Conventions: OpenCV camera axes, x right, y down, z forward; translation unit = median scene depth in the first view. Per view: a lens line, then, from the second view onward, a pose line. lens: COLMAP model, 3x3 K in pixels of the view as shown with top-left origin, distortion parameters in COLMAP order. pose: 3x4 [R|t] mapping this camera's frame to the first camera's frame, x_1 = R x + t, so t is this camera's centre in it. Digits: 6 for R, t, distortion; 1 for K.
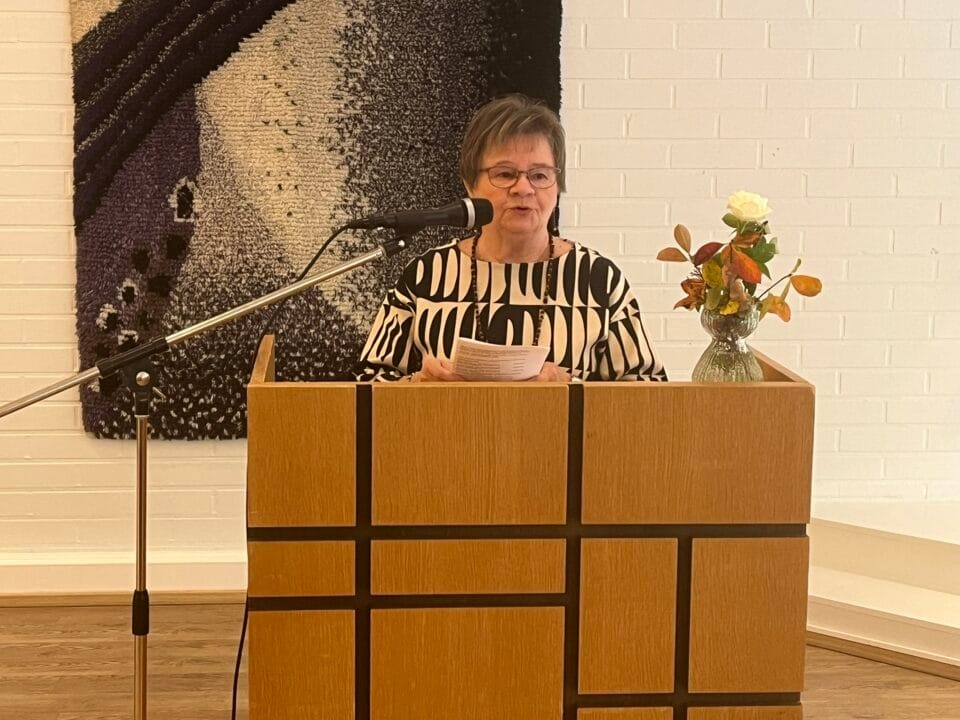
lens RADIAL K [[1685.8, 0, 486.0], [0, 1685.8, 363.7], [0, 0, 1]] dist [0.051523, 0.000000]
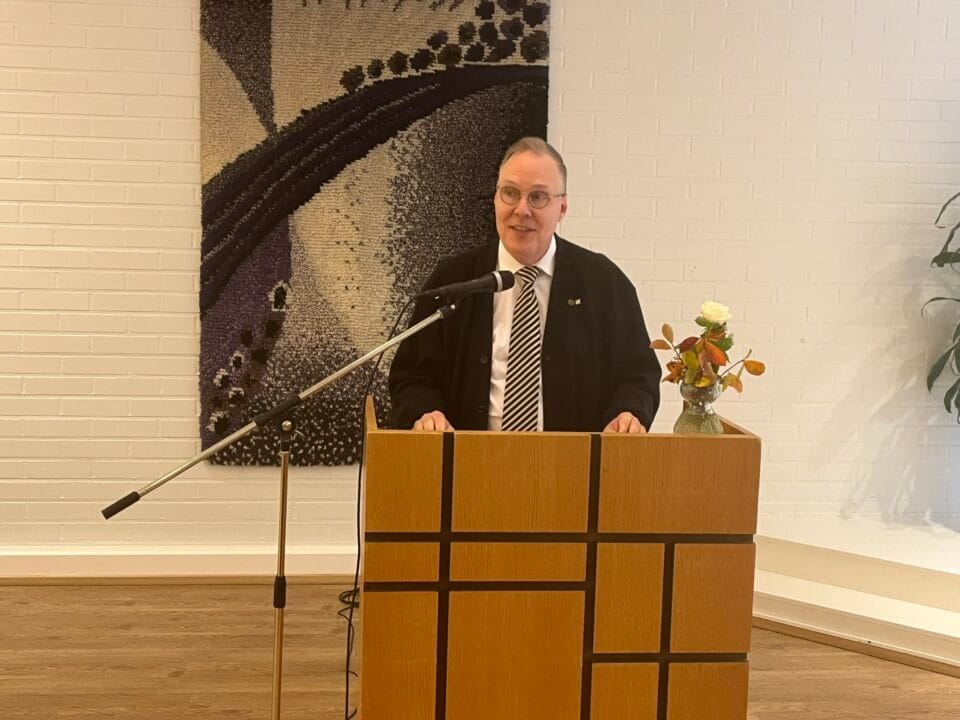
lens RADIAL K [[1201.5, 0, 488.7], [0, 1201.5, 367.8], [0, 0, 1]] dist [0.048729, 0.000000]
pose [[0.999402, 0.015221, 0.031037, -0.033839], [-0.014092, 0.999243, -0.036272, -0.002893], [-0.031566, 0.035813, 0.998860, -0.008702]]
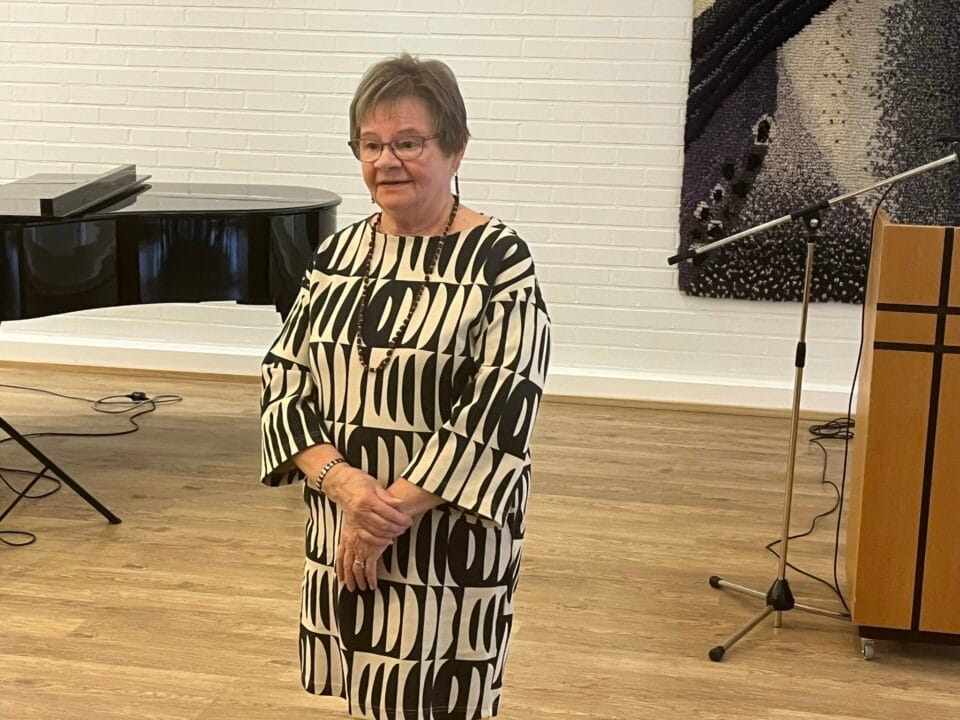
lens RADIAL K [[1615.5, 0, 476.4], [0, 1615.5, 380.1], [0, 0, 1]] dist [0.071411, 0.000000]
pose [[0.965574, 0.068581, -0.250926, -0.054594], [-0.056234, 0.996843, 0.056056, 0.051082], [0.253979, -0.040016, 0.966382, -0.394528]]
